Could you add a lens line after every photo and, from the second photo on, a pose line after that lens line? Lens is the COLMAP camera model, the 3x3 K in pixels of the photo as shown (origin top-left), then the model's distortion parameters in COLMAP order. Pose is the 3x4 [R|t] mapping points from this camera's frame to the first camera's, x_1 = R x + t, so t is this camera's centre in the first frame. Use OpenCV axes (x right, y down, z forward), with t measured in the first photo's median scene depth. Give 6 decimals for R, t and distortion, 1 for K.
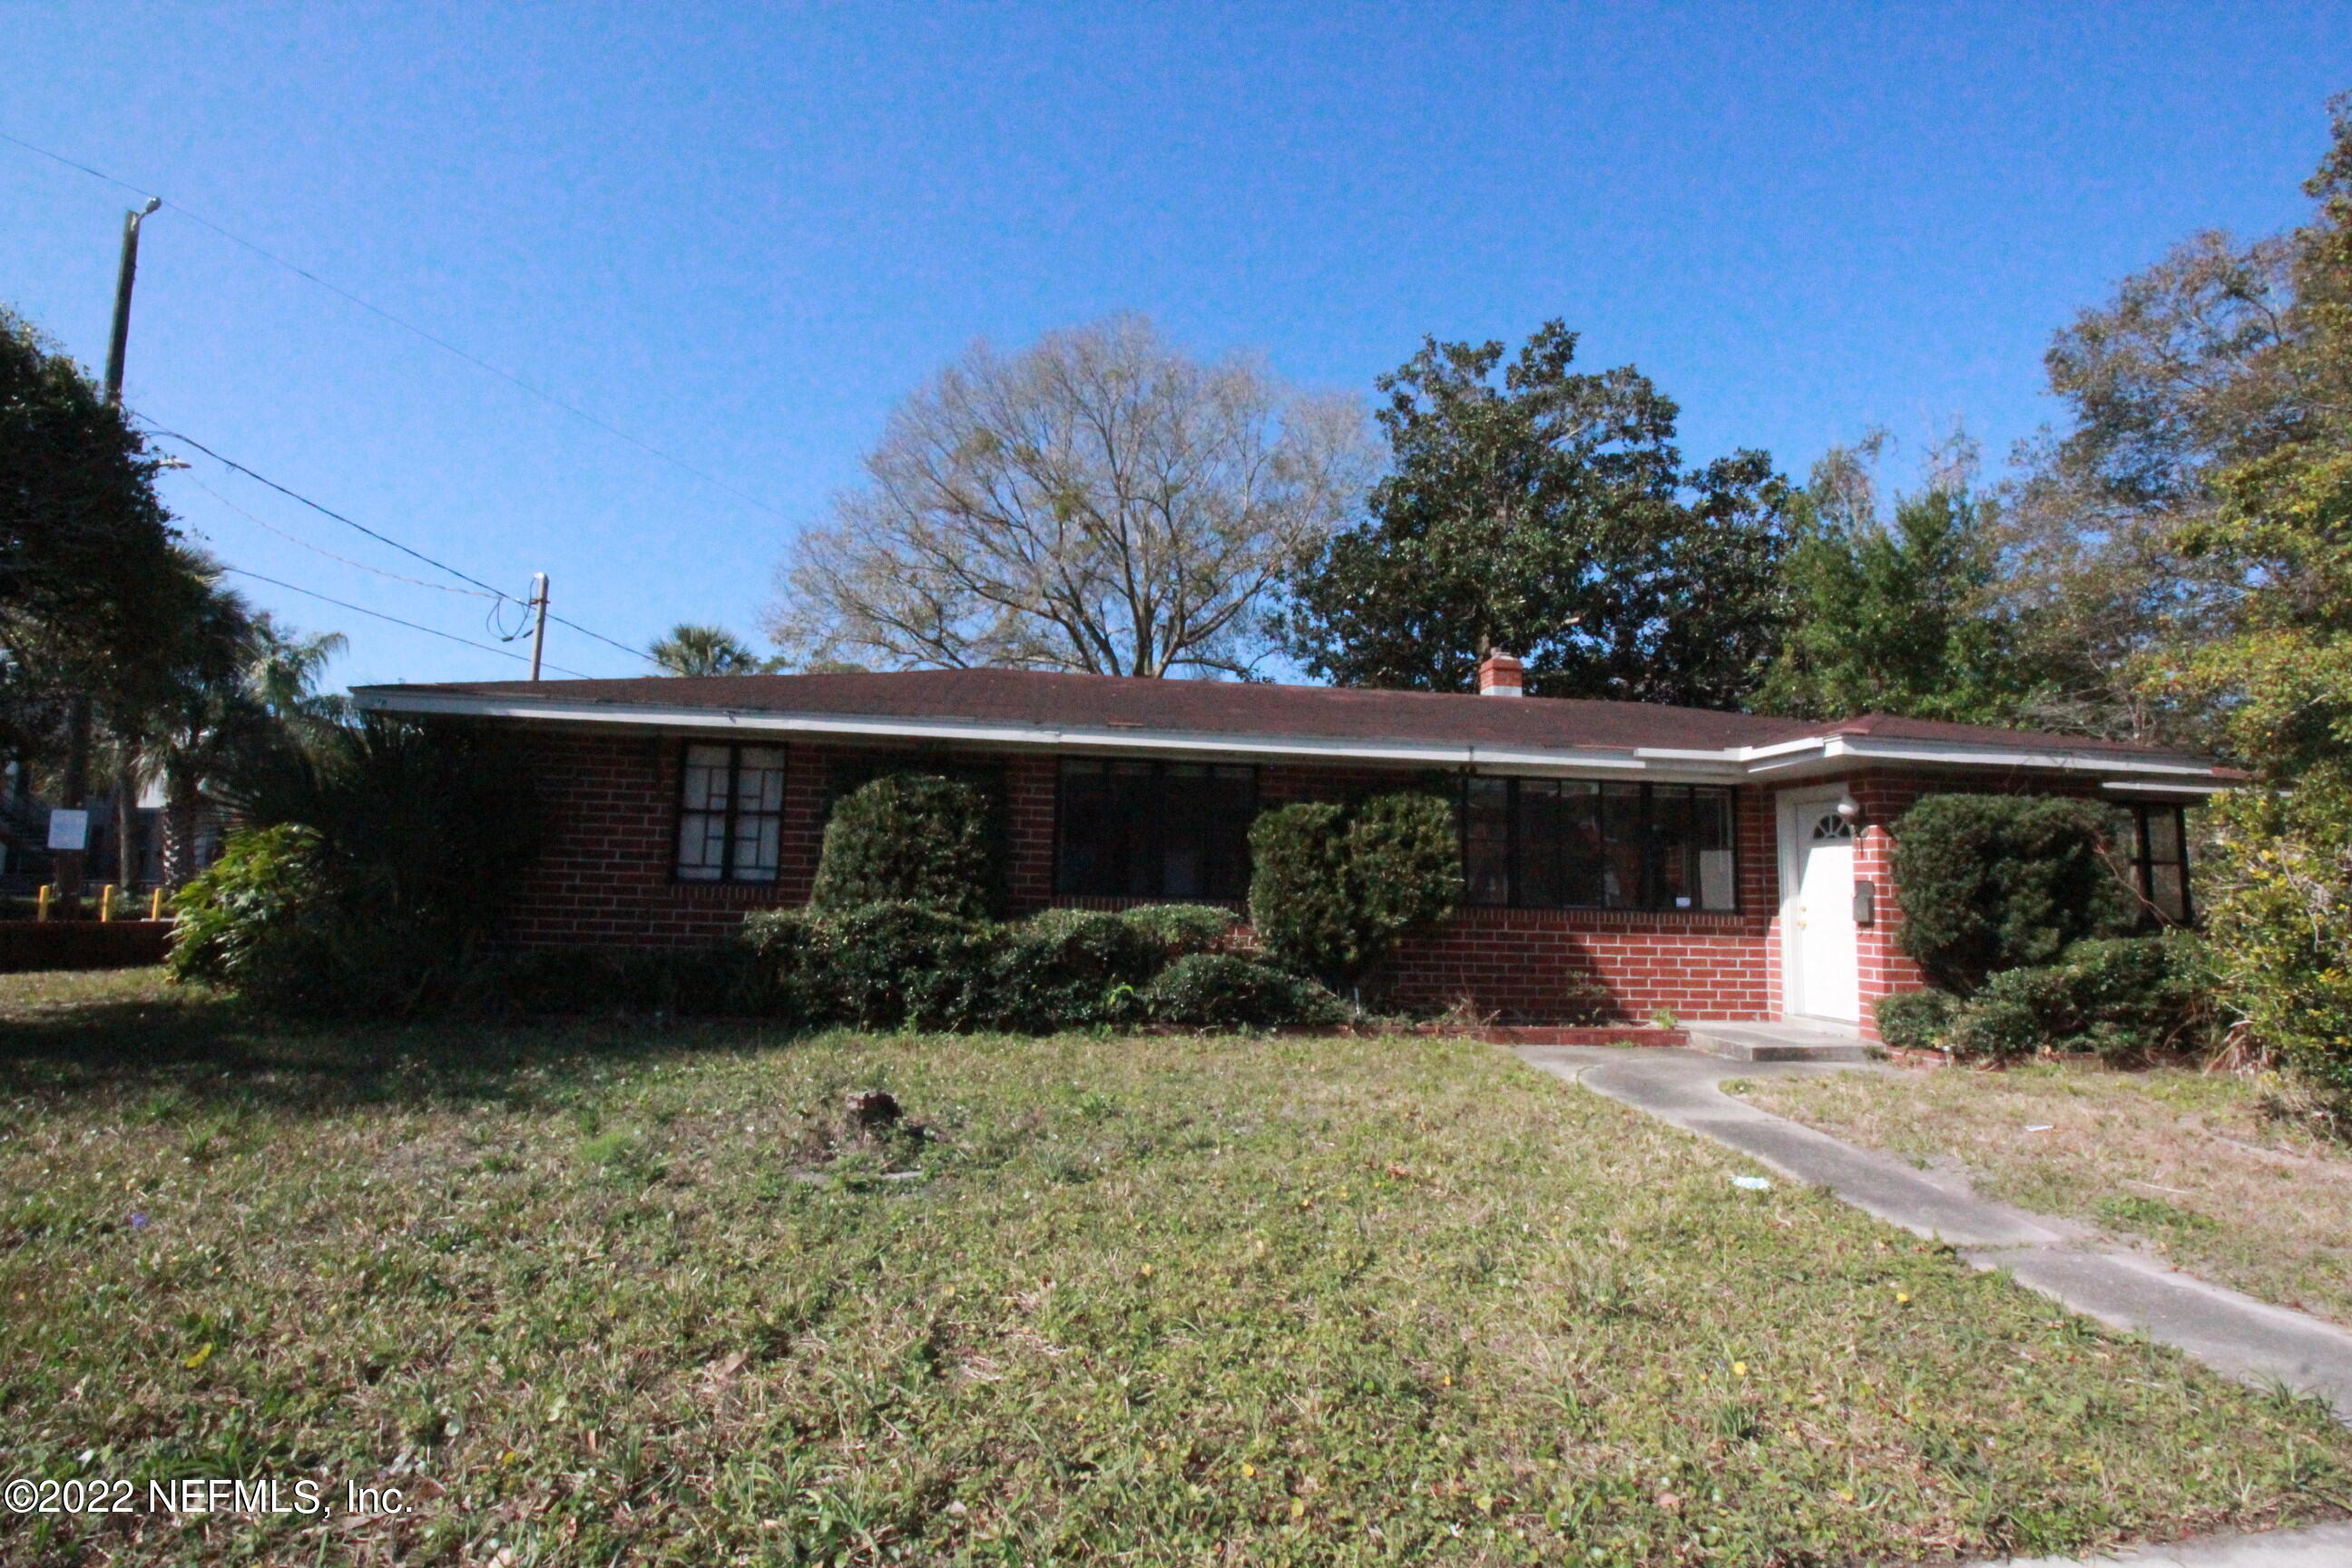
lens RADIAL K [[1076.4, 0, 1187.0], [0, 1076.4, 785.0], [0, 0, 1]] dist [0.000439, -0.011971]
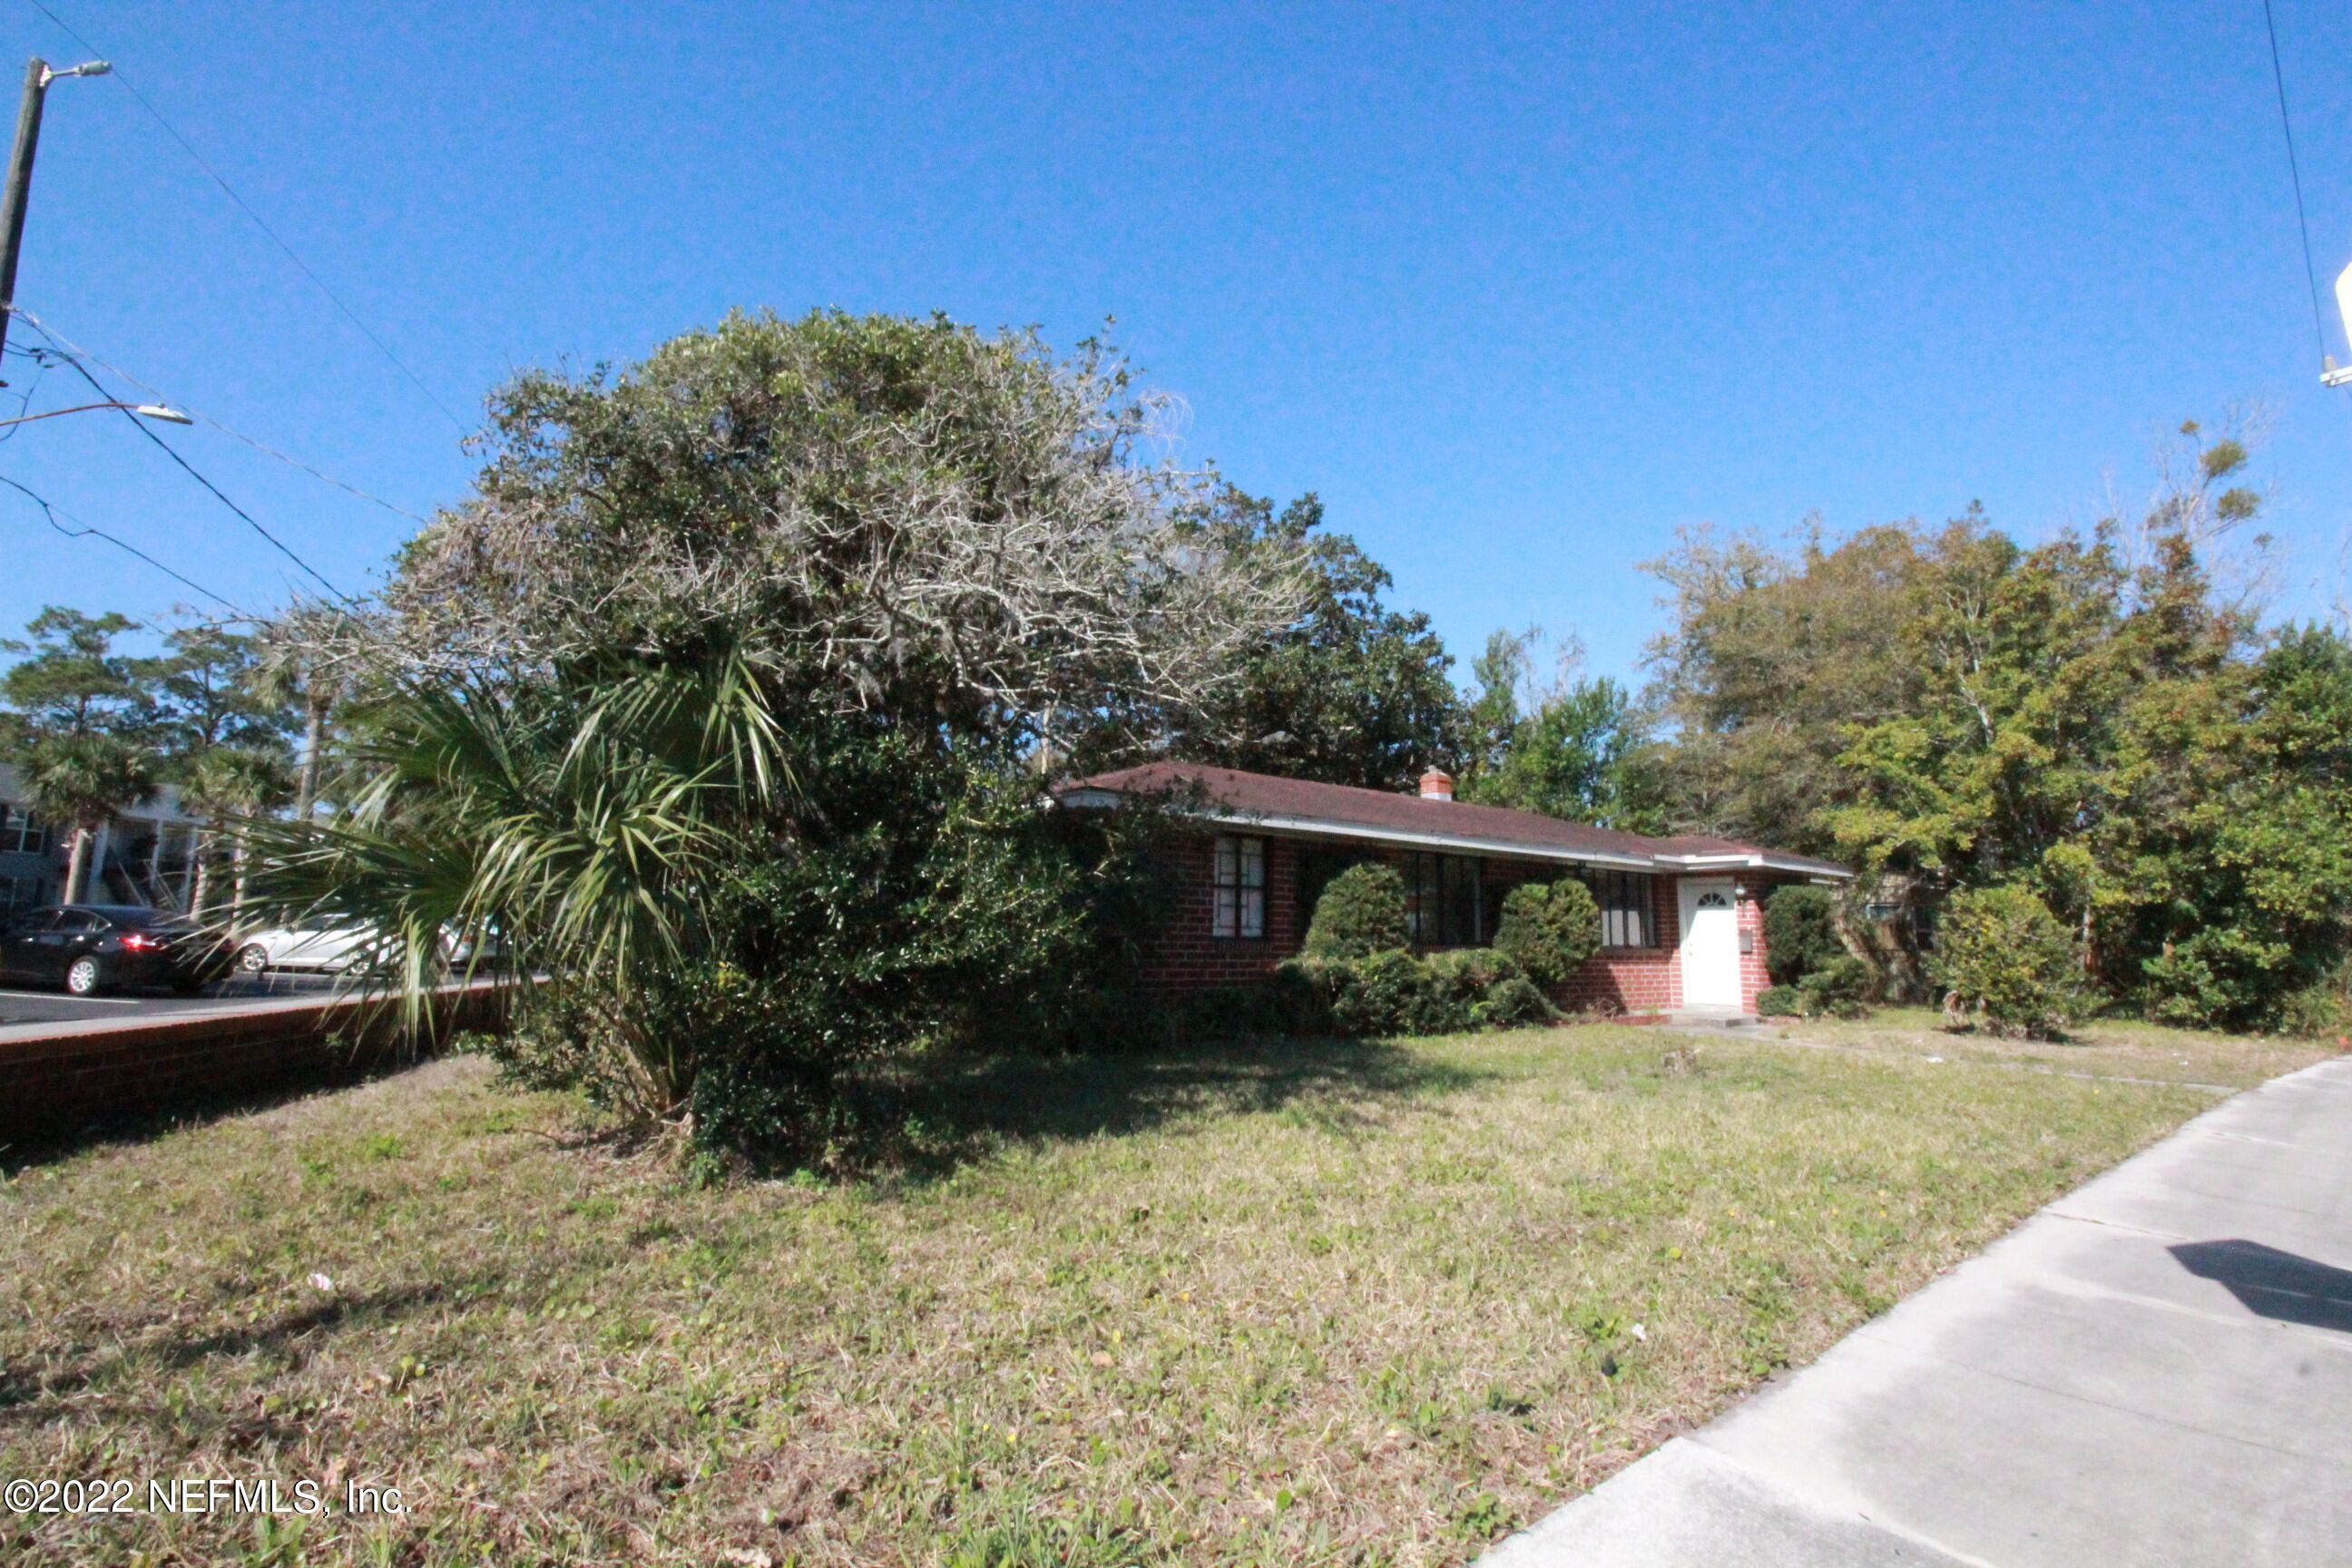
lens RADIAL K [[1076.4, 0, 1187.0], [0, 1076.4, 785.0], [0, 0, 1]] dist [0.000439, -0.011971]
pose [[0.861895, 0.058020, 0.503756, -1.873107], [-0.043260, 0.998224, -0.040954, -0.070413], [-0.505238, 0.013506, 0.862875, -0.219200]]
